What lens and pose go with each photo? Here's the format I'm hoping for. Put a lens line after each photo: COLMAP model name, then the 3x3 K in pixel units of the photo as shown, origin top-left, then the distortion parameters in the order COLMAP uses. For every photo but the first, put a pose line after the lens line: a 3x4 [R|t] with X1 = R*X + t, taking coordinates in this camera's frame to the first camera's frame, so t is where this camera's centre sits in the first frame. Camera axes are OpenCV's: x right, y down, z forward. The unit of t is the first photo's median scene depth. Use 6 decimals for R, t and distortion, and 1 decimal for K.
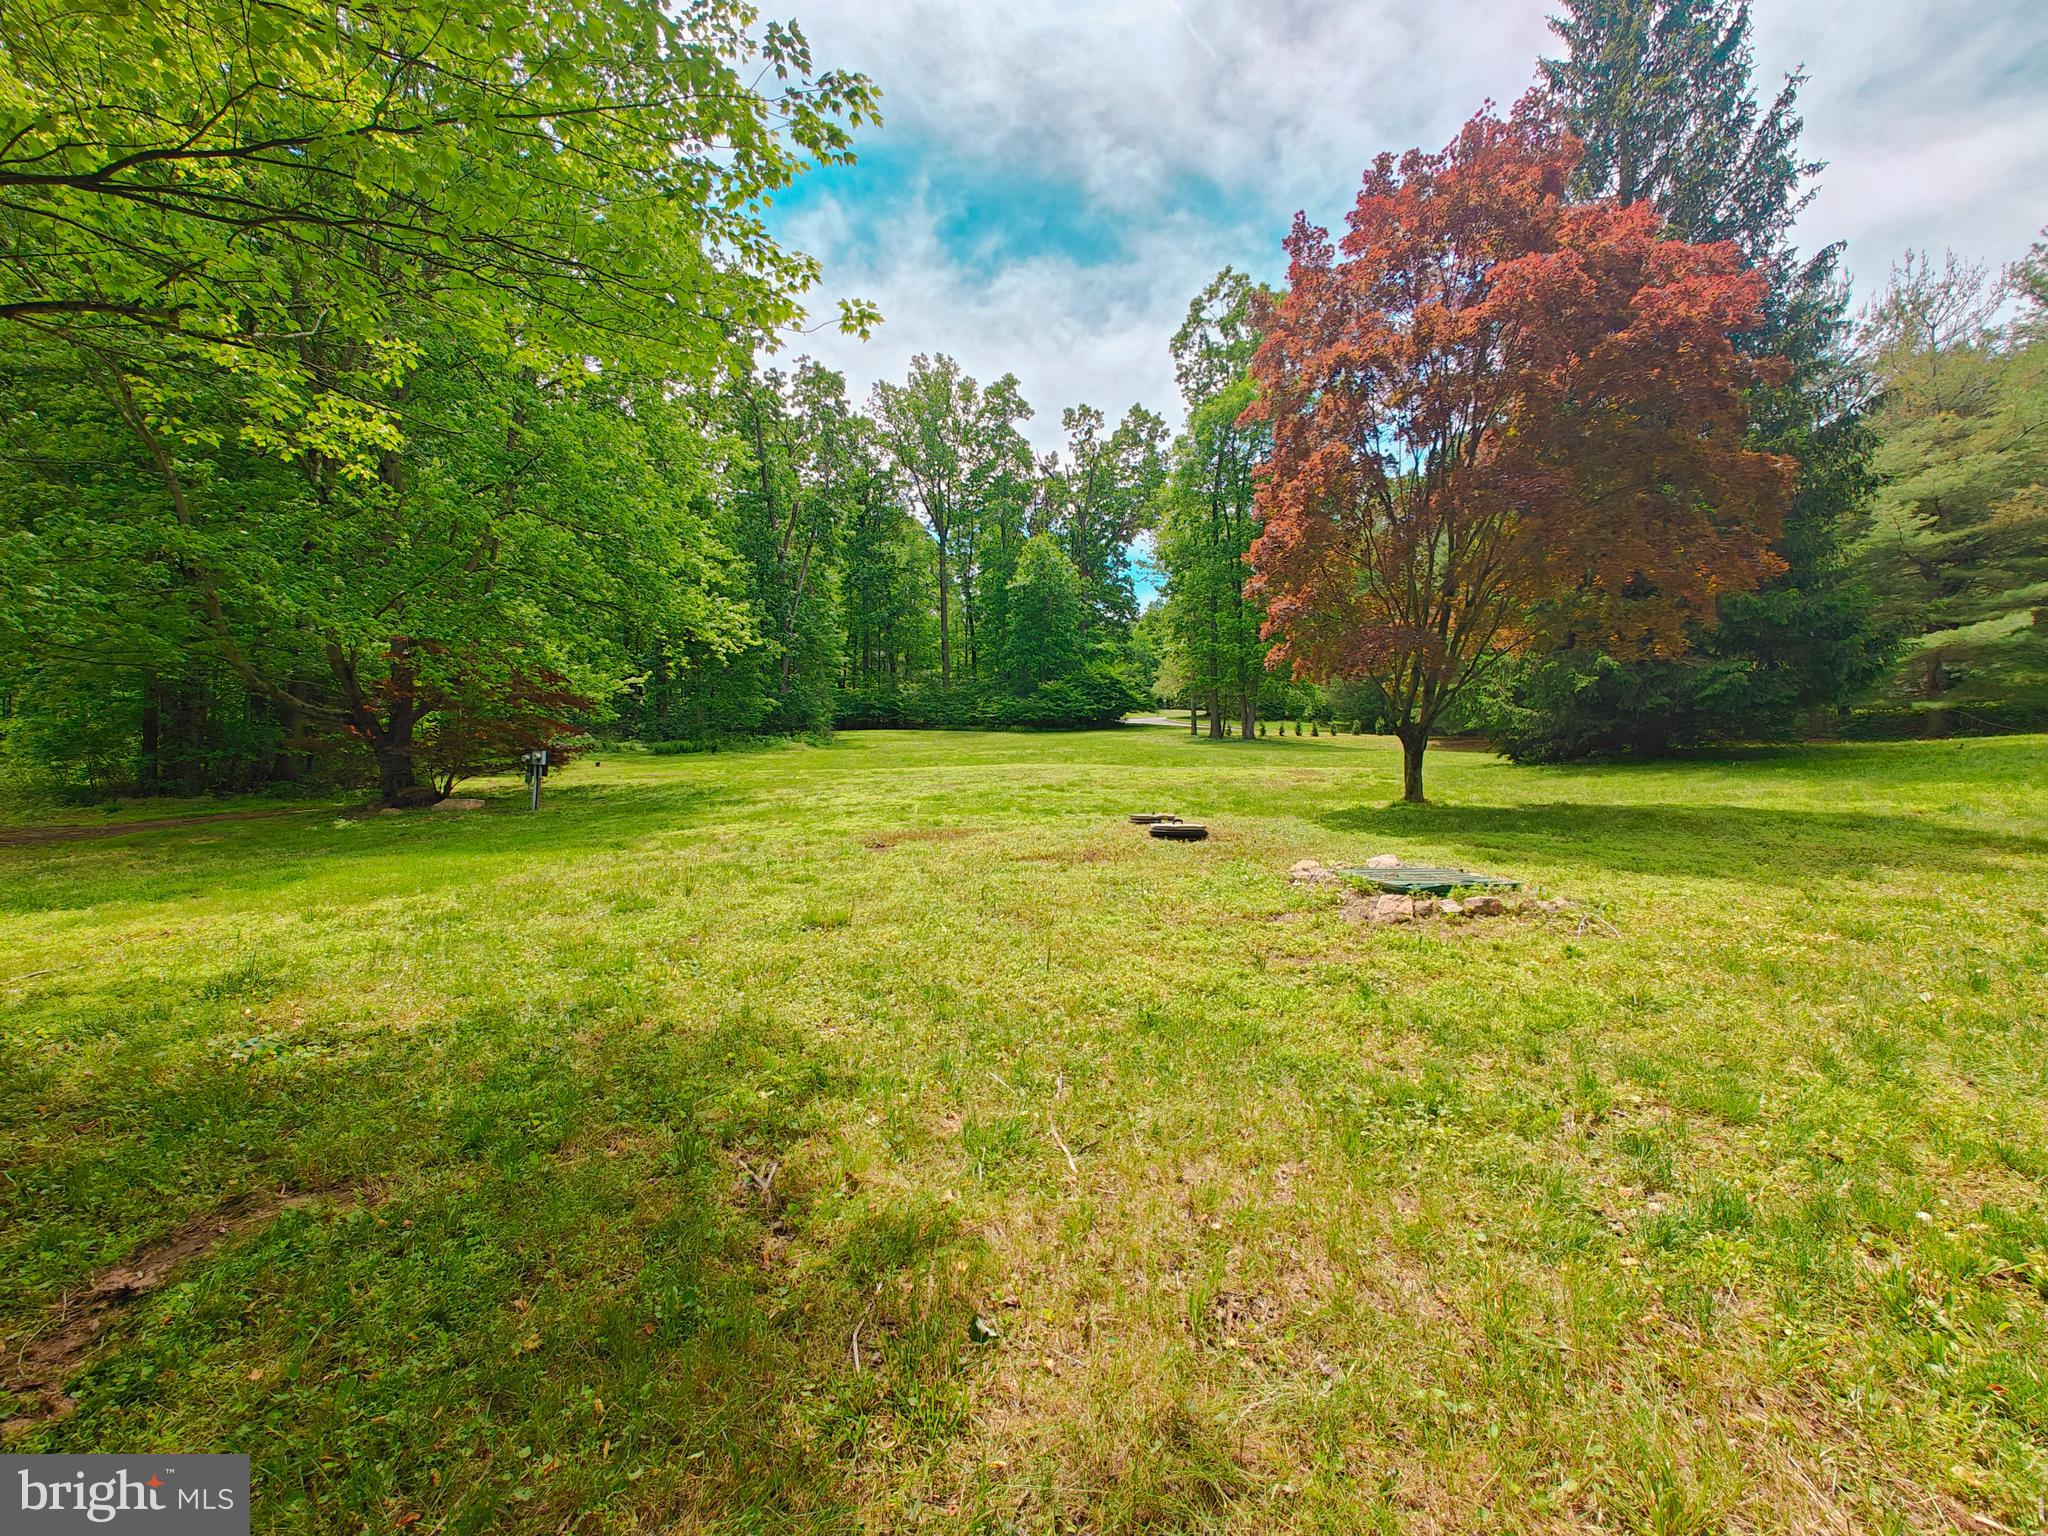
lens RADIAL K [[855.0, 0, 1019.4], [0, 855.0, 721.4], [0, 0, 1]] dist [-0.000642, -0.000105]
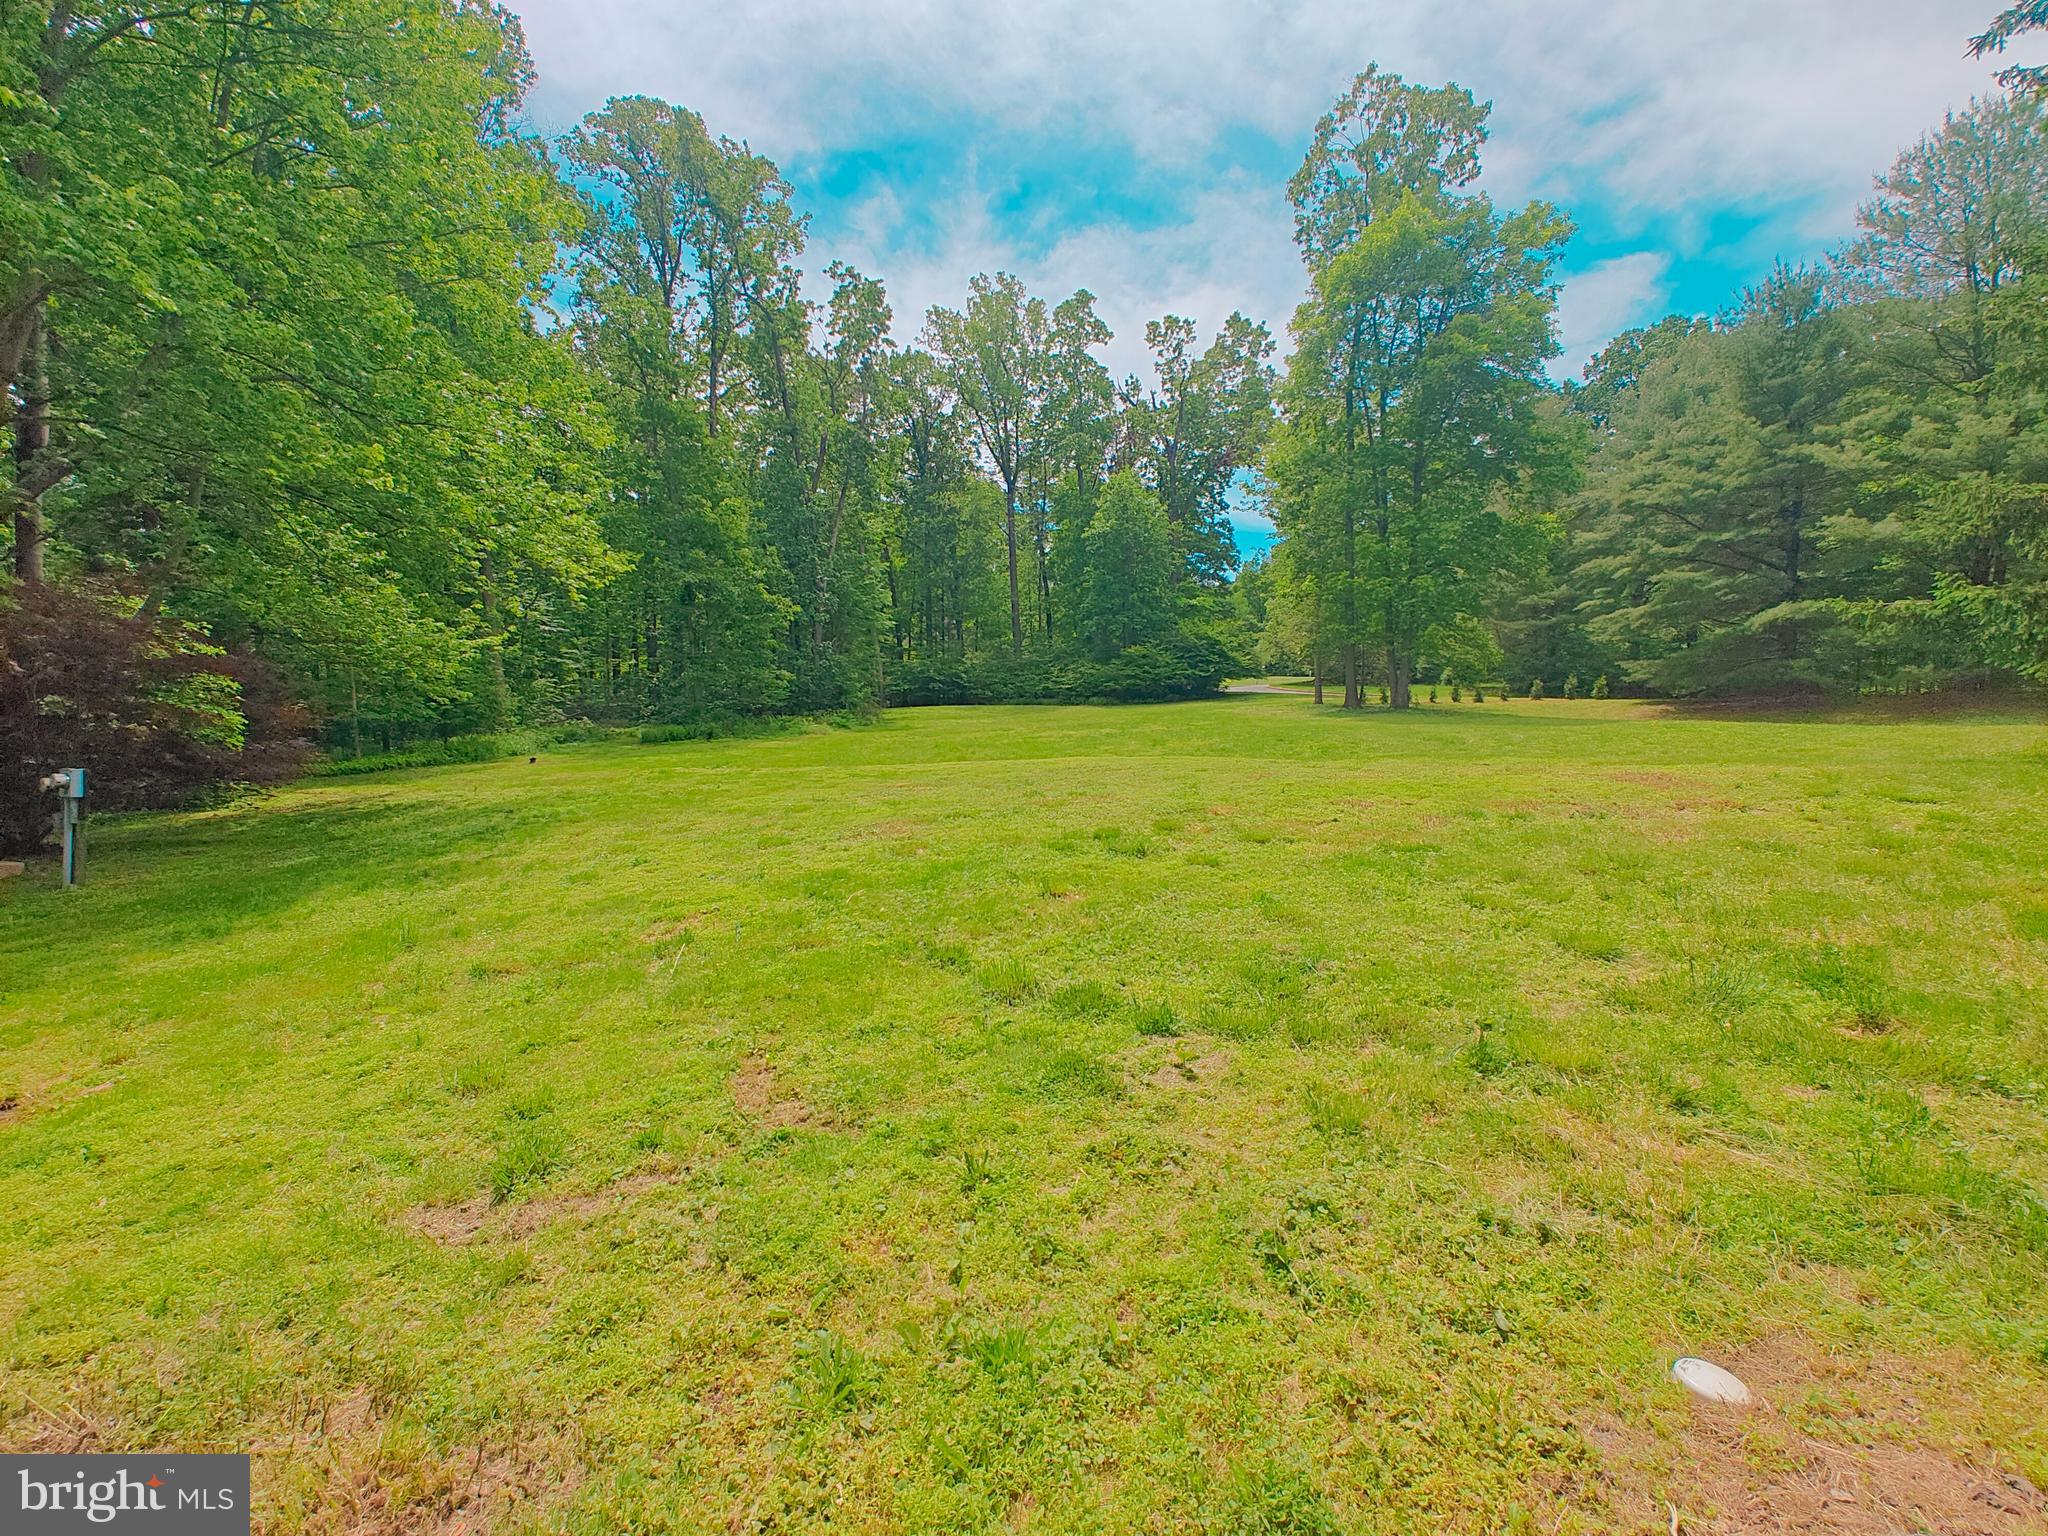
lens RADIAL K [[861.7, 0, 1015.0], [0, 861.7, 738.3], [0, 0, 1]] dist [-0.001586, 0.000051]
pose [[0.993958, -0.016452, -0.108521, 0.007812], [0.021990, 0.998505, 0.050035, 0.000727], [0.107536, -0.052119, 0.992834, 0.126507]]
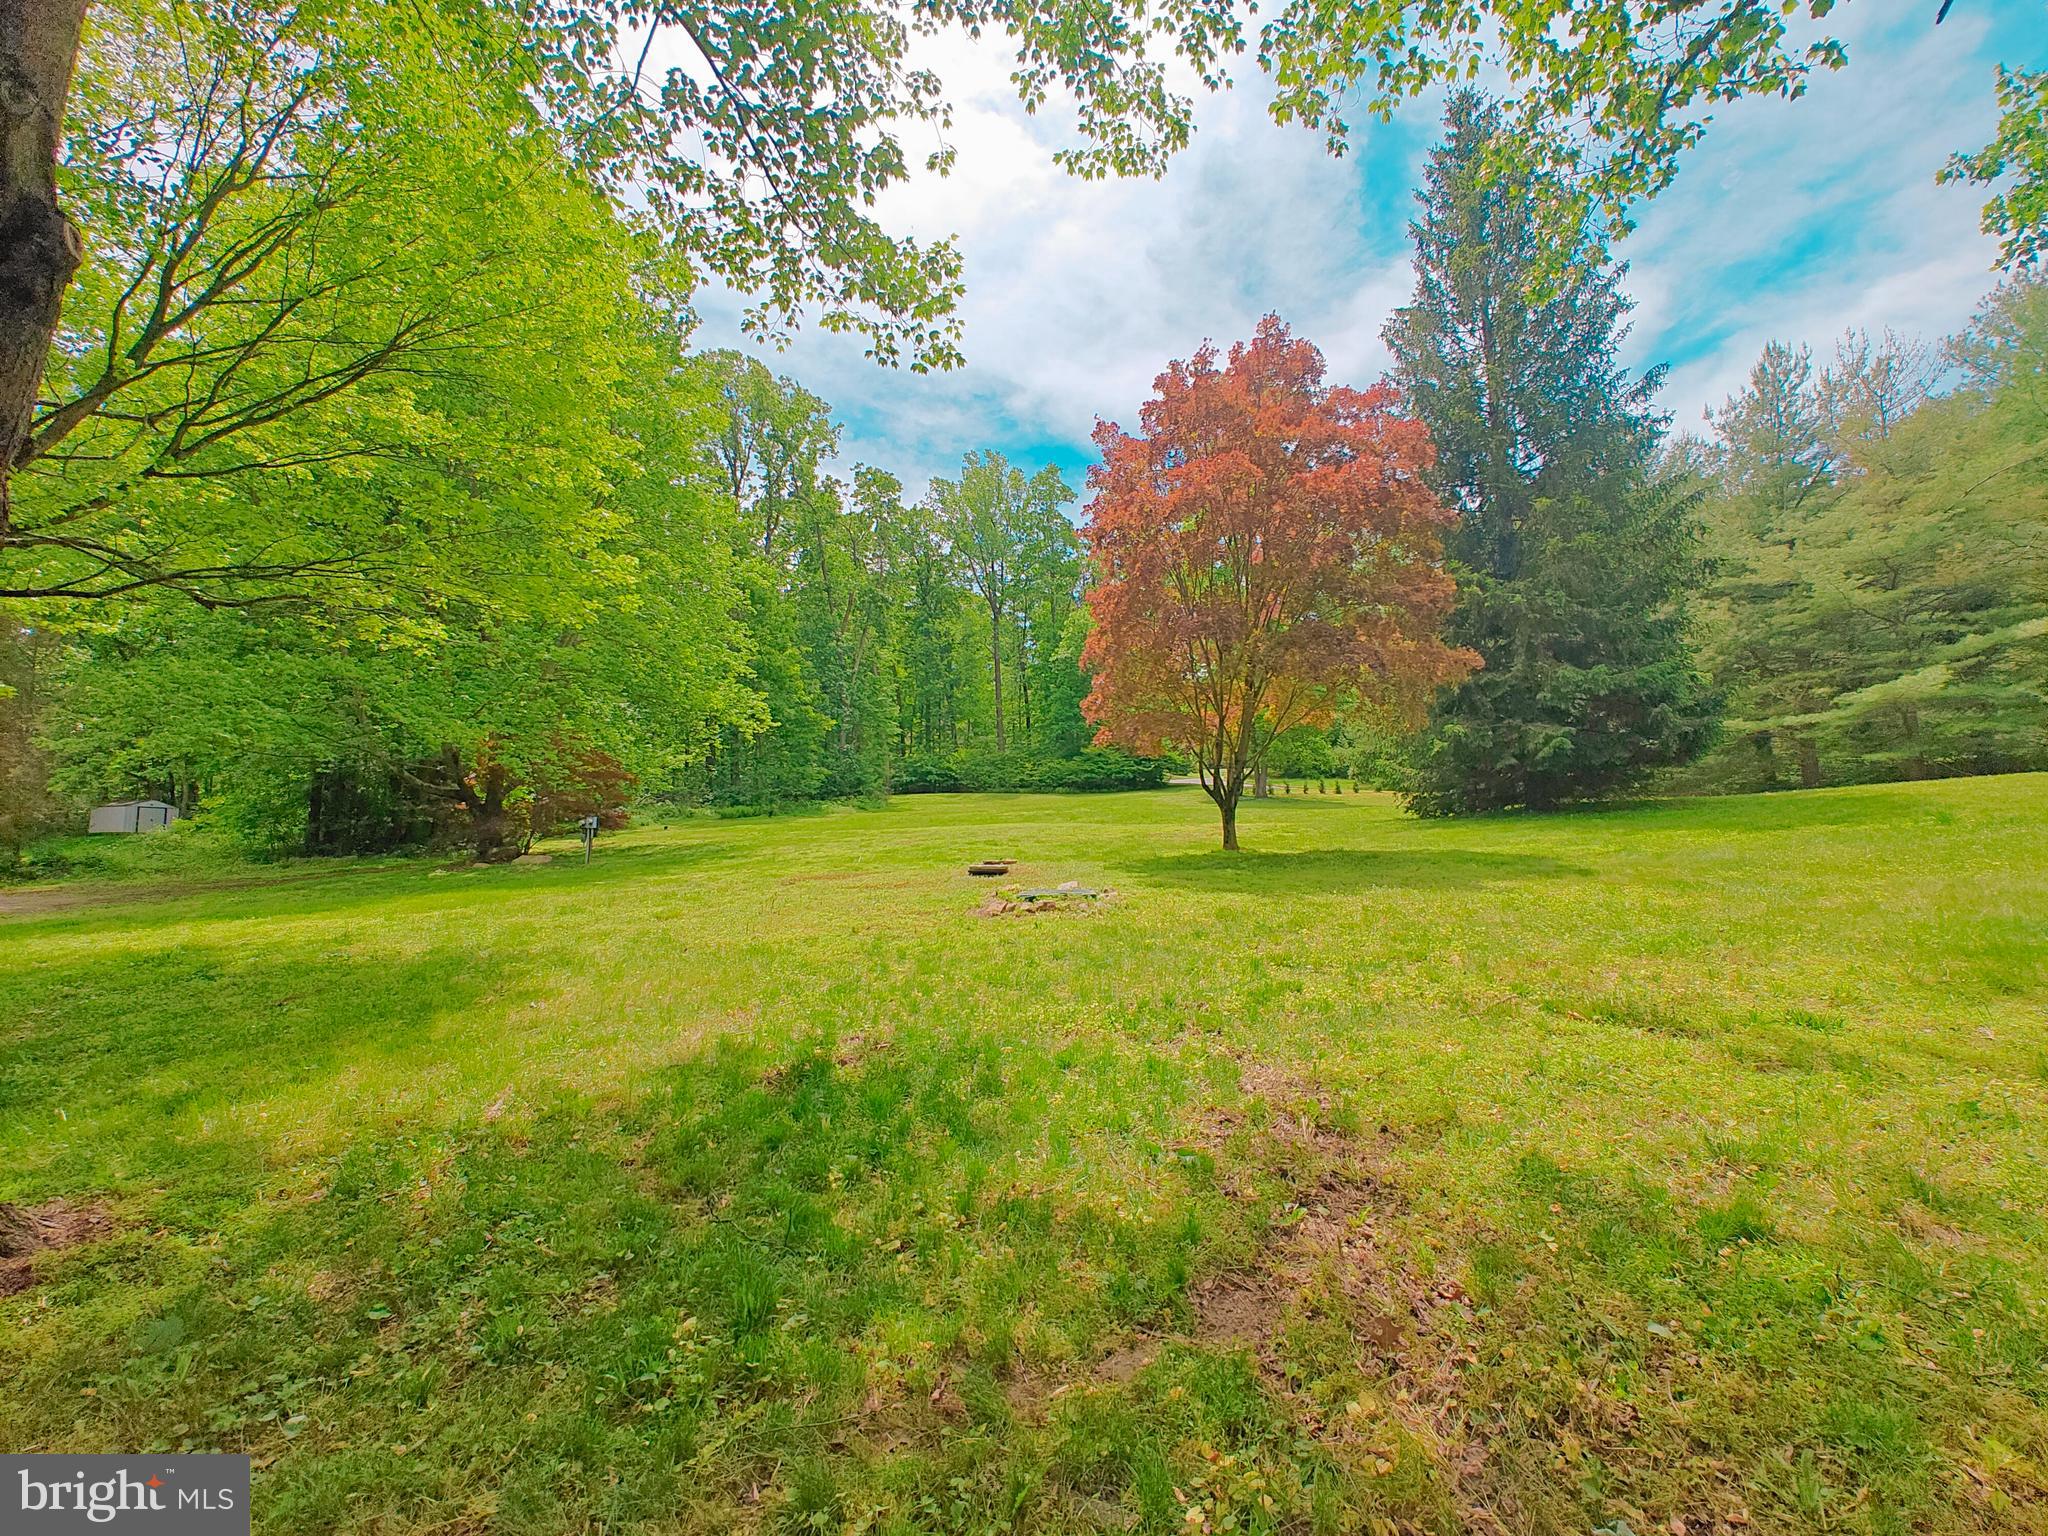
lens RADIAL K [[832.2, 0, 1022.9], [0, 832.2, 734.2], [0, 0, 1]] dist [-0.000382, 0.000013]
pose [[0.995533, -0.021847, -0.091849, 0.044839], [0.016507, 0.998151, -0.058506, -0.001458], [0.092958, 0.056729, 0.994053, -0.042079]]
